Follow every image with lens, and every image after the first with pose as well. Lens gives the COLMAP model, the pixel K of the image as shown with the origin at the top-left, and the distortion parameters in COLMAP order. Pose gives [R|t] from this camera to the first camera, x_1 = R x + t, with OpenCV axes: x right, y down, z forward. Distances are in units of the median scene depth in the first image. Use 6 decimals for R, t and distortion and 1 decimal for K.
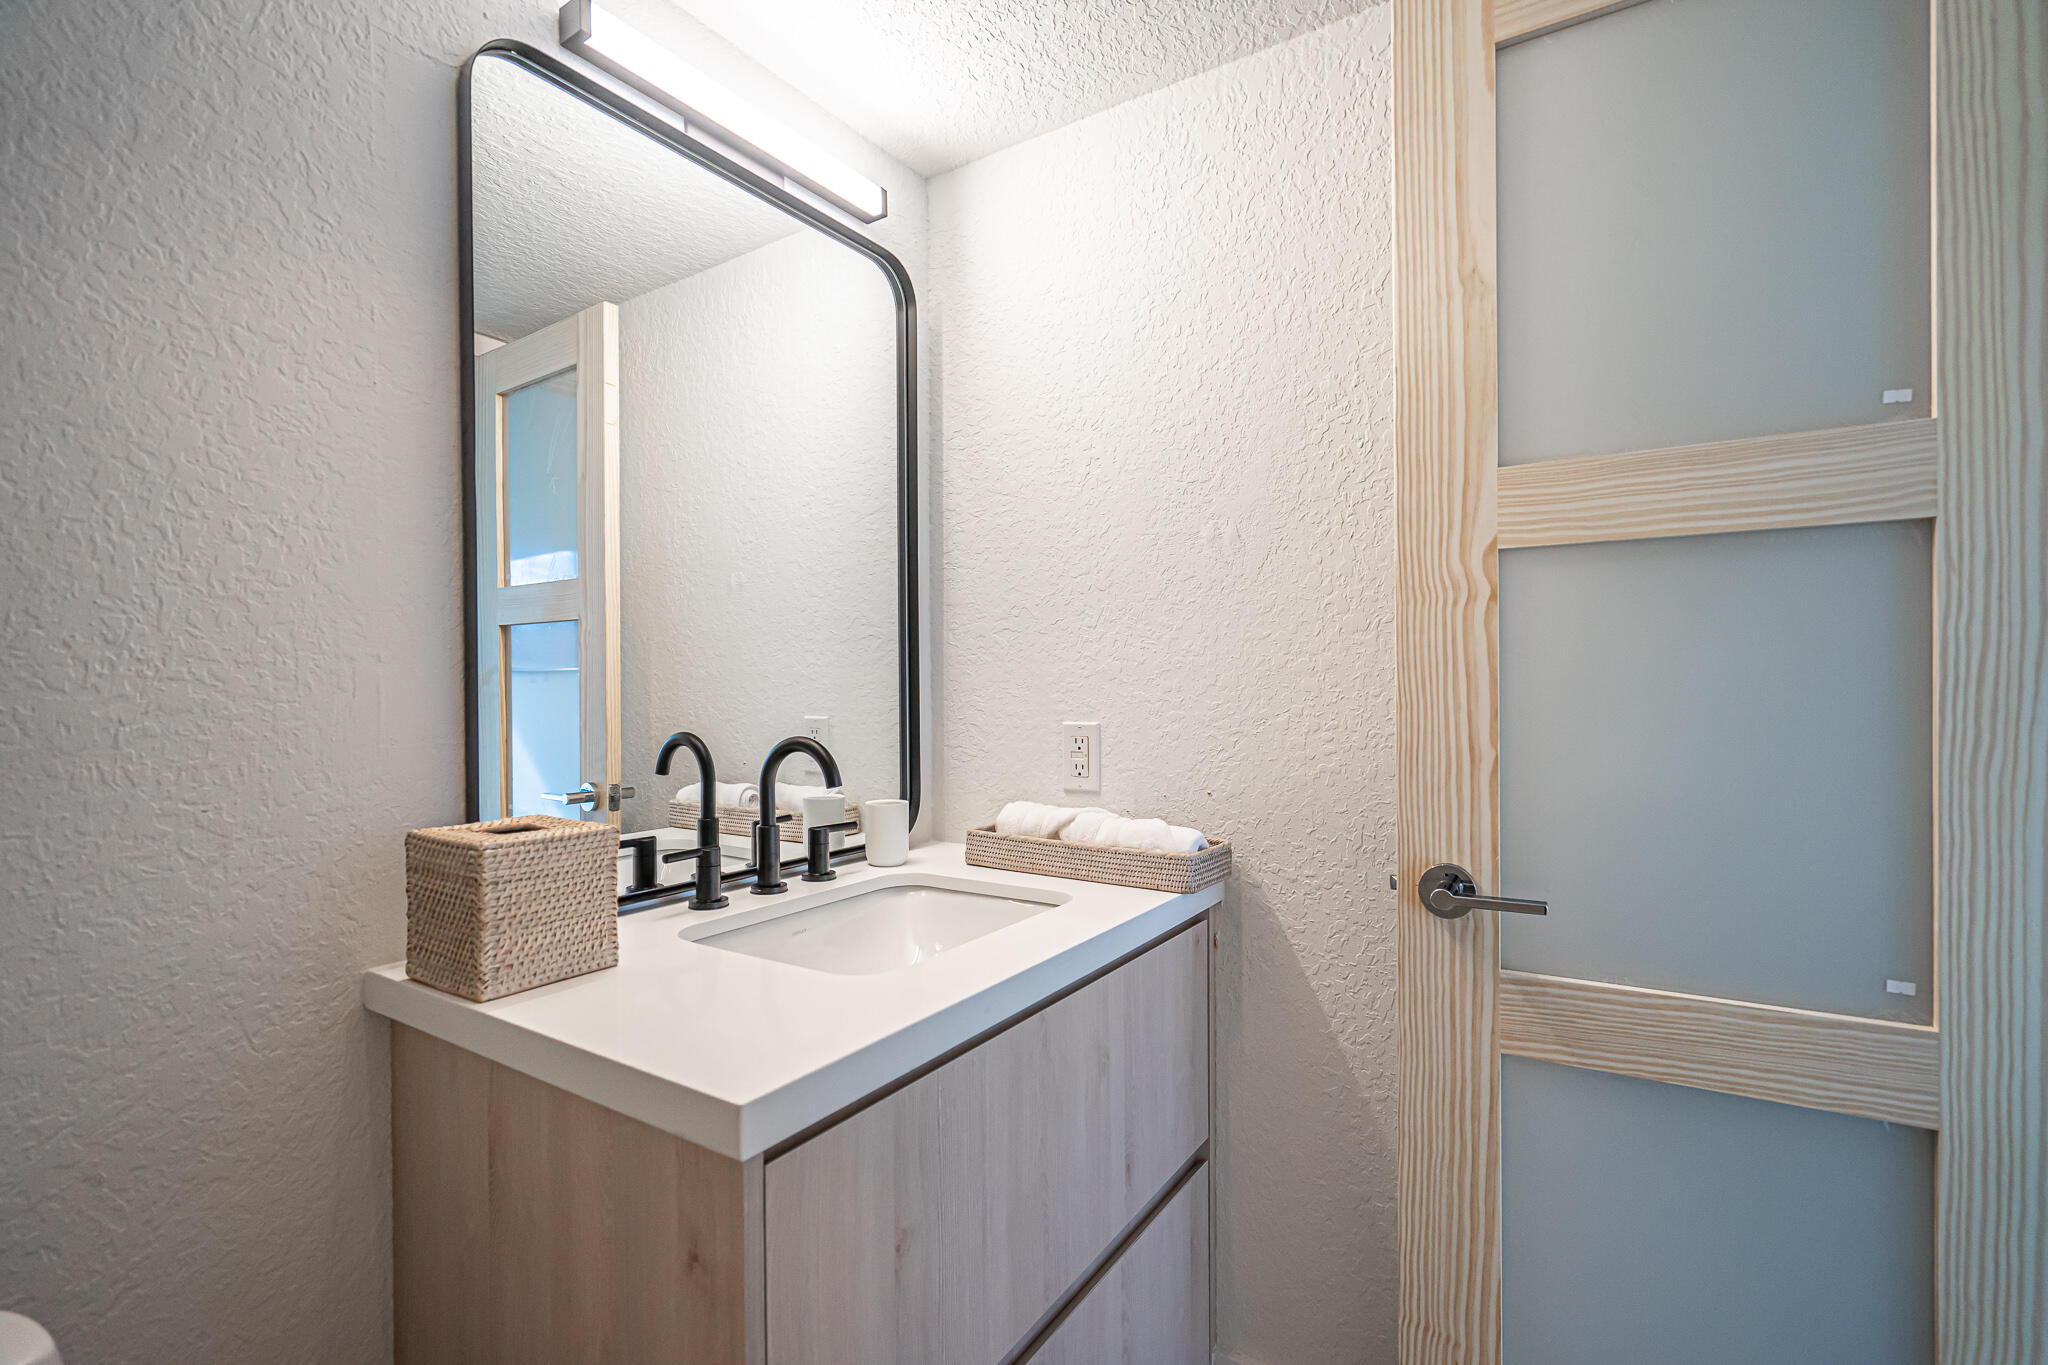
lens RADIAL K [[924.2, 0, 1024.0], [0, 924.2, 682.5], [0, 0, 1]] dist [0.000535, 0.004169]
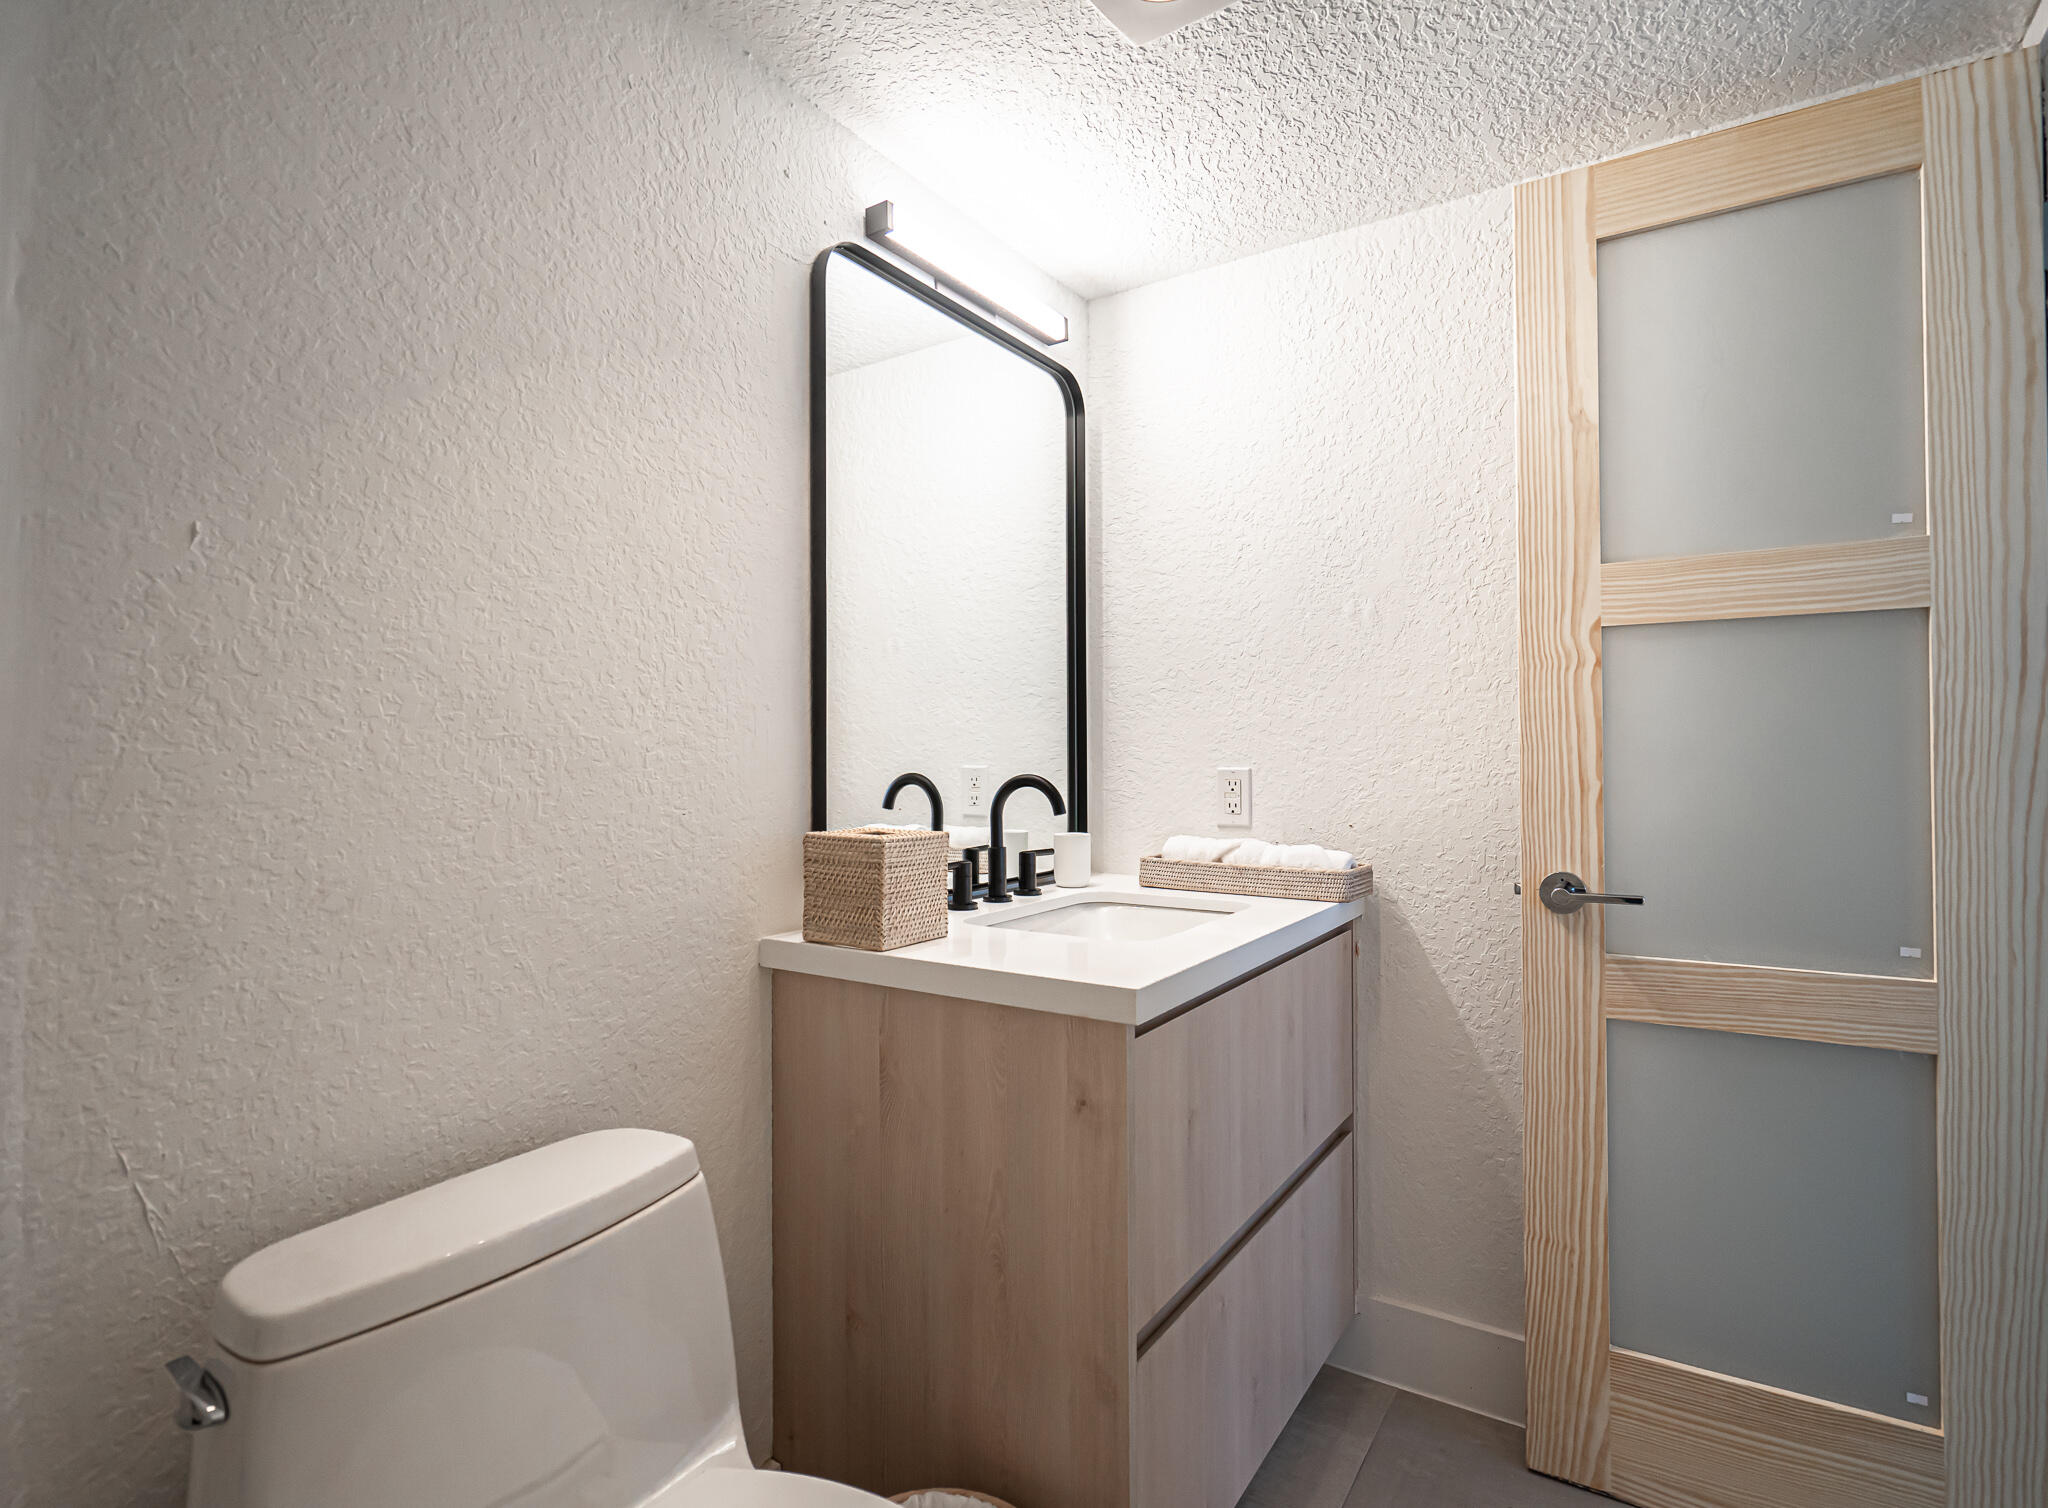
lens RADIAL K [[1009.2, 0, 1019.0], [0, 1009.2, 732.0], [0, 0, 1]] dist [-0.000889, 0.008342]
pose [[0.999923, 0.003171, -0.012035, -0.256602], [-0.003390, 0.999827, -0.018277, 0.028751], [0.011975, 0.018316, 0.999761, -0.378229]]
